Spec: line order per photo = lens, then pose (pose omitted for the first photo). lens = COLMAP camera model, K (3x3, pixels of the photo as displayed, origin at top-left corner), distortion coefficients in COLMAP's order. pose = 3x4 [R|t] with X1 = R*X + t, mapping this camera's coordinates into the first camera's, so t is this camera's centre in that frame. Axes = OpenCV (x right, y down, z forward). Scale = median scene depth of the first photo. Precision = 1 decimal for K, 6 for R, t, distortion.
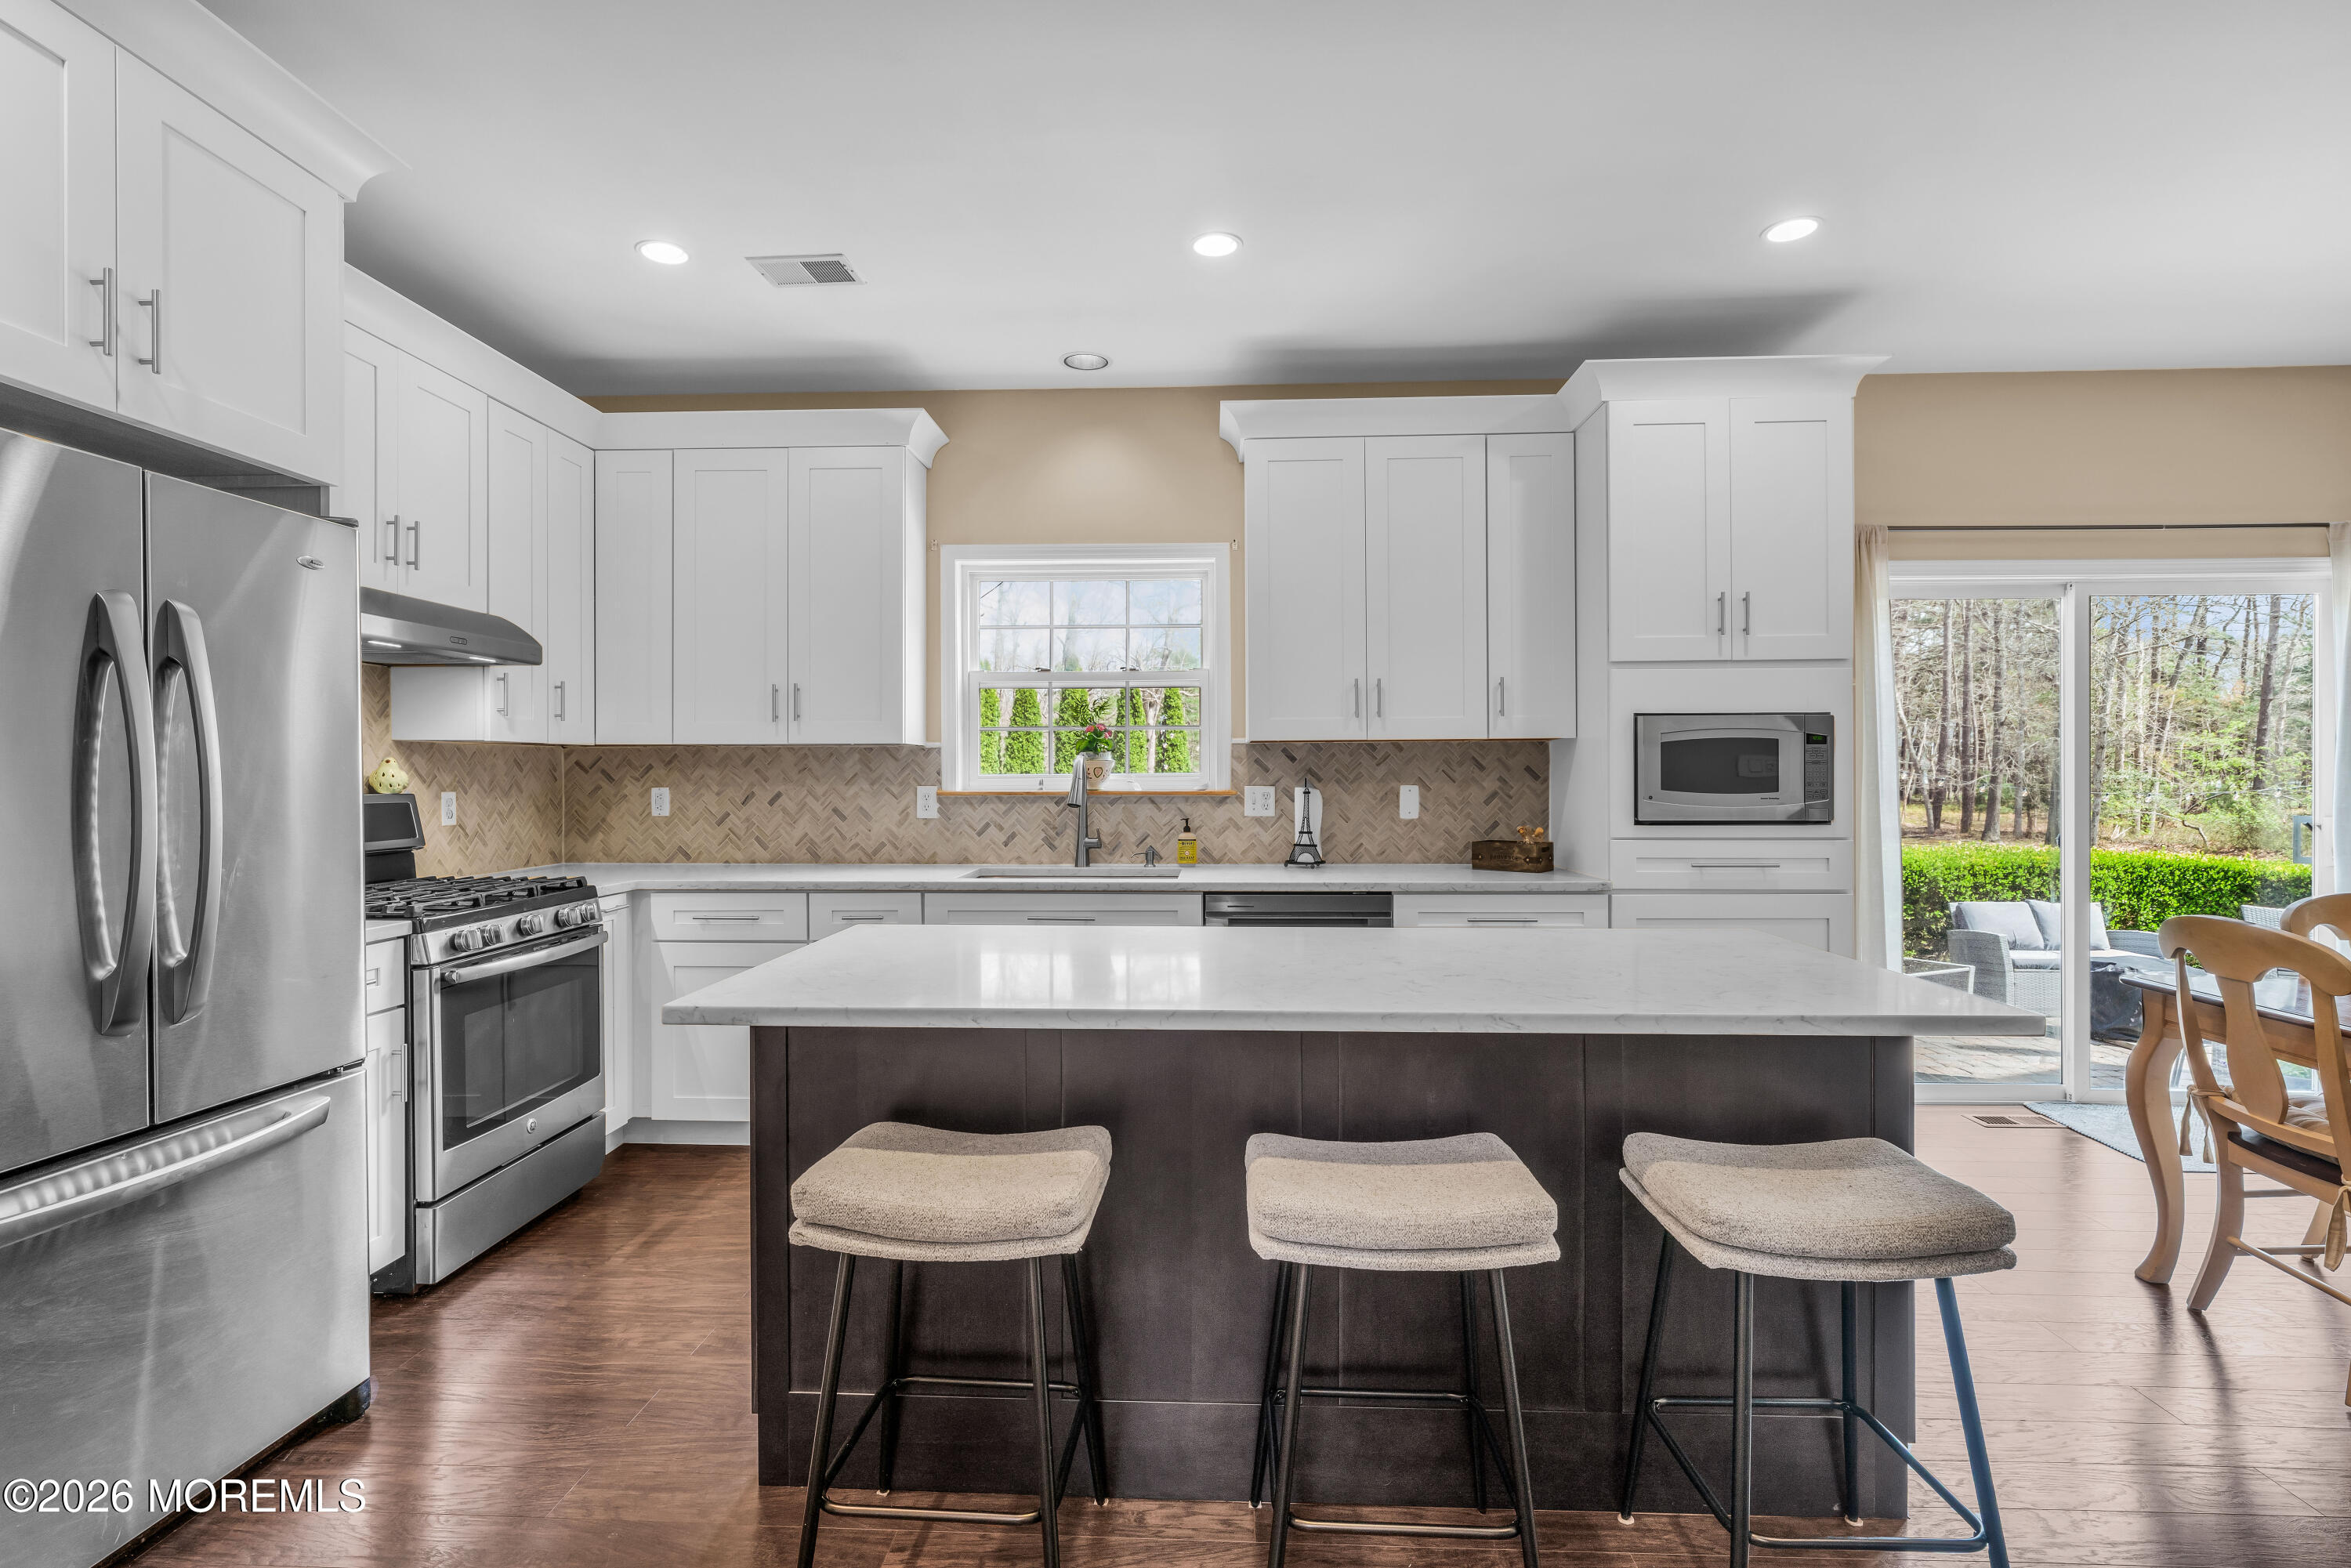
lens RADIAL K [[1104.8, 0, 1183.2], [0, 1104.8, 775.3], [0, 0, 1]] dist [-0.000596, -0.000476]
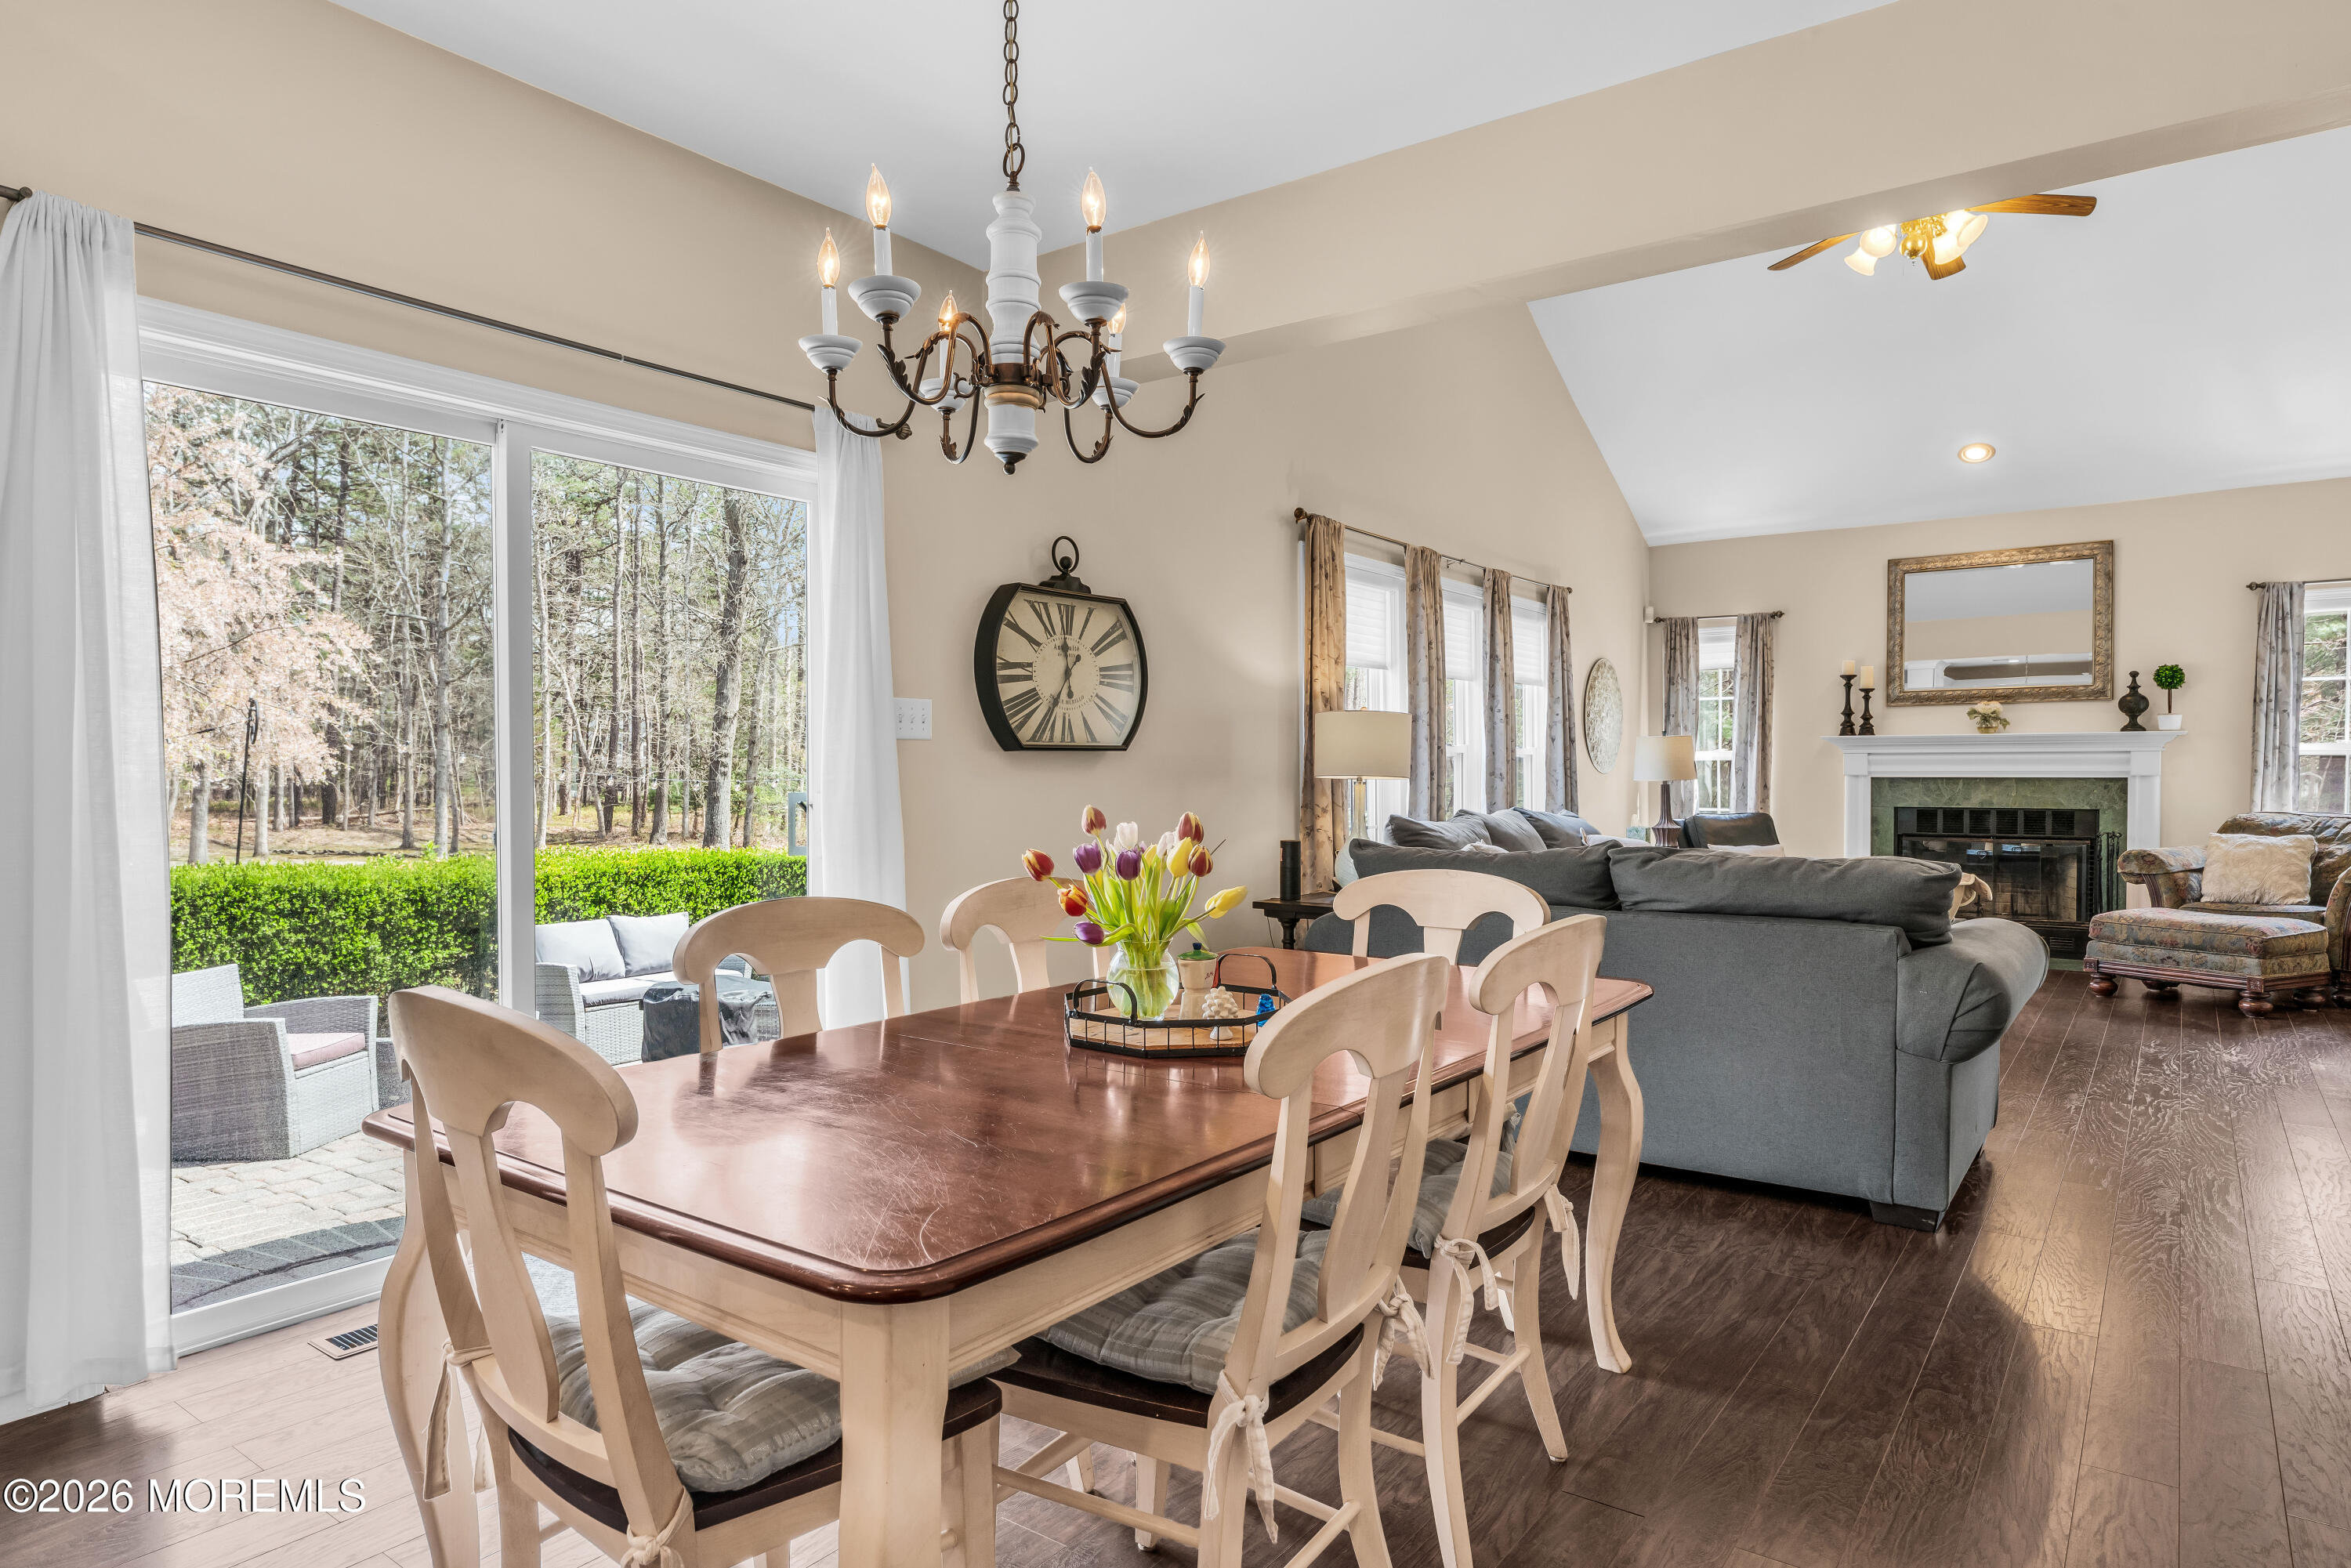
lens RADIAL K [[1372.3, 0, 1166.2], [0, 1372.3, 802.6], [0, 0, 1]] dist [-0.004618, 0.007942]
pose [[0.559659, -0.017130, 0.828546, 0.371294], [-0.000411, 0.999780, 0.020948, 0.023151], [-0.828723, -0.012065, 0.559529, 0.258168]]
